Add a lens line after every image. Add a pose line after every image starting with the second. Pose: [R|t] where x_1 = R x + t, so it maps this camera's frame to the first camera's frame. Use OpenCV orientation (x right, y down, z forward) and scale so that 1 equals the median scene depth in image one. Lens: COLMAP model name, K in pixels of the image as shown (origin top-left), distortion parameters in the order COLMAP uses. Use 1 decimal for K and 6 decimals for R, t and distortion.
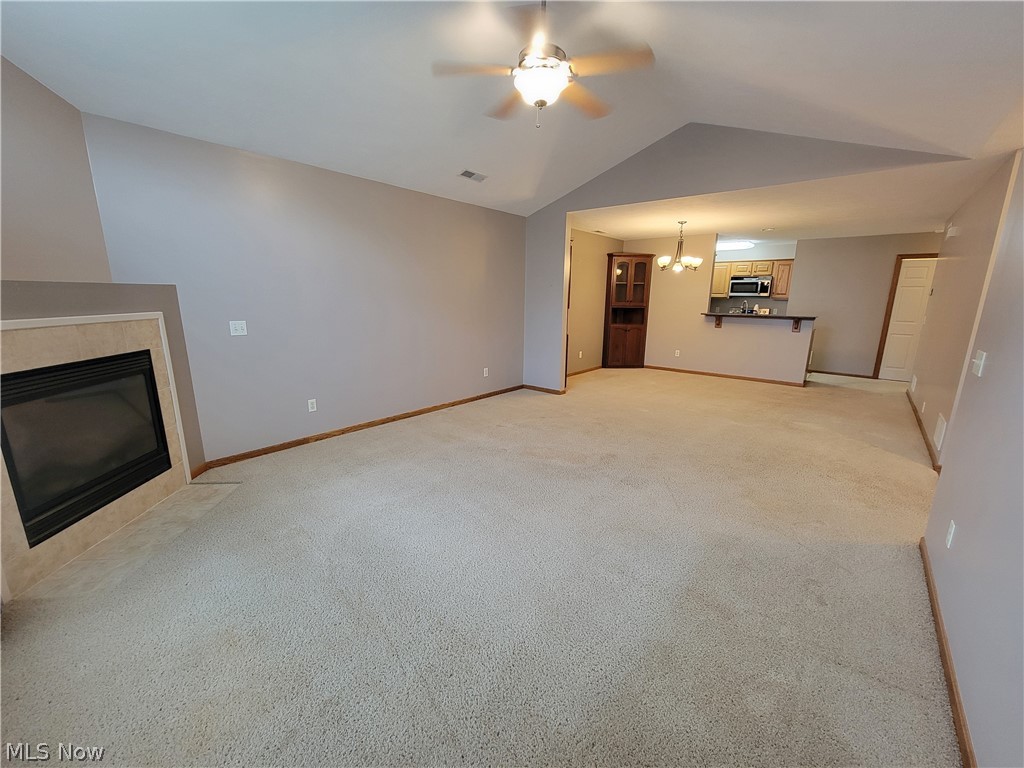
lens RADIAL K [[426.5, 0, 521.4], [0, 426.5, 389.2], [0, 0, 1]] dist [0.008420, -0.000196]
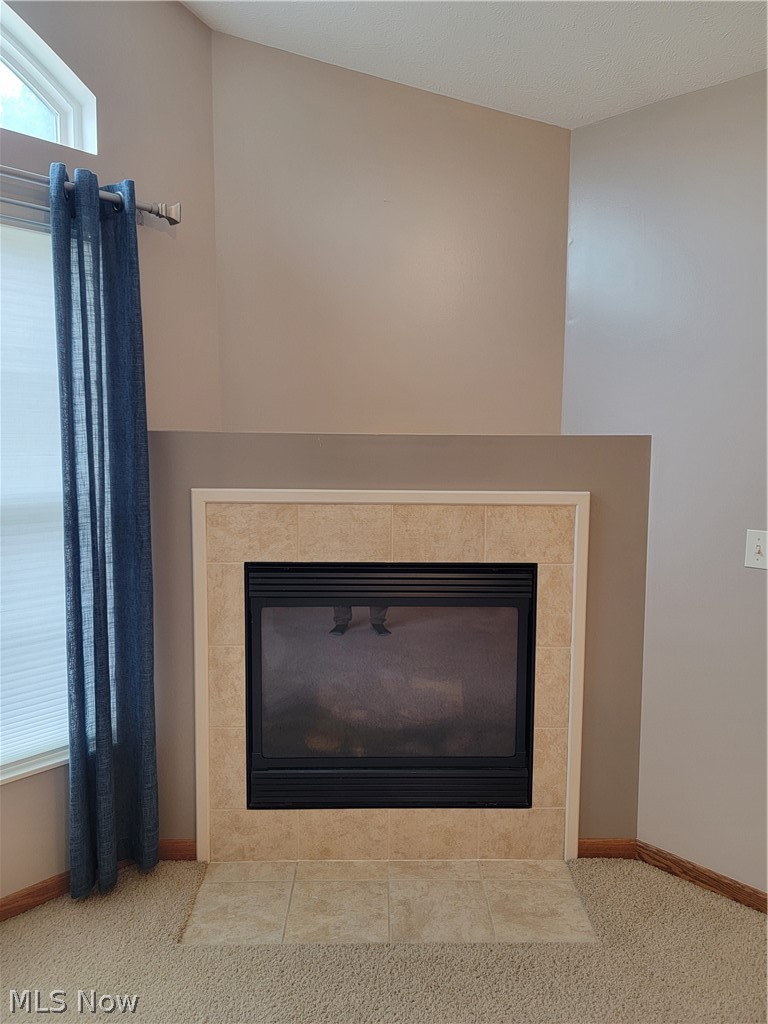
lens RADIAL K [[714.5, 0, 411.5], [0, 714.5, 511.4], [0, 0, 1]] dist [0.072263, -0.072930]
pose [[-0.085602, 0.090242, -0.992234, -0.026251], [-0.226900, 0.967955, 0.107609, -0.168383], [0.970149, 0.234349, -0.062383, 0.725177]]
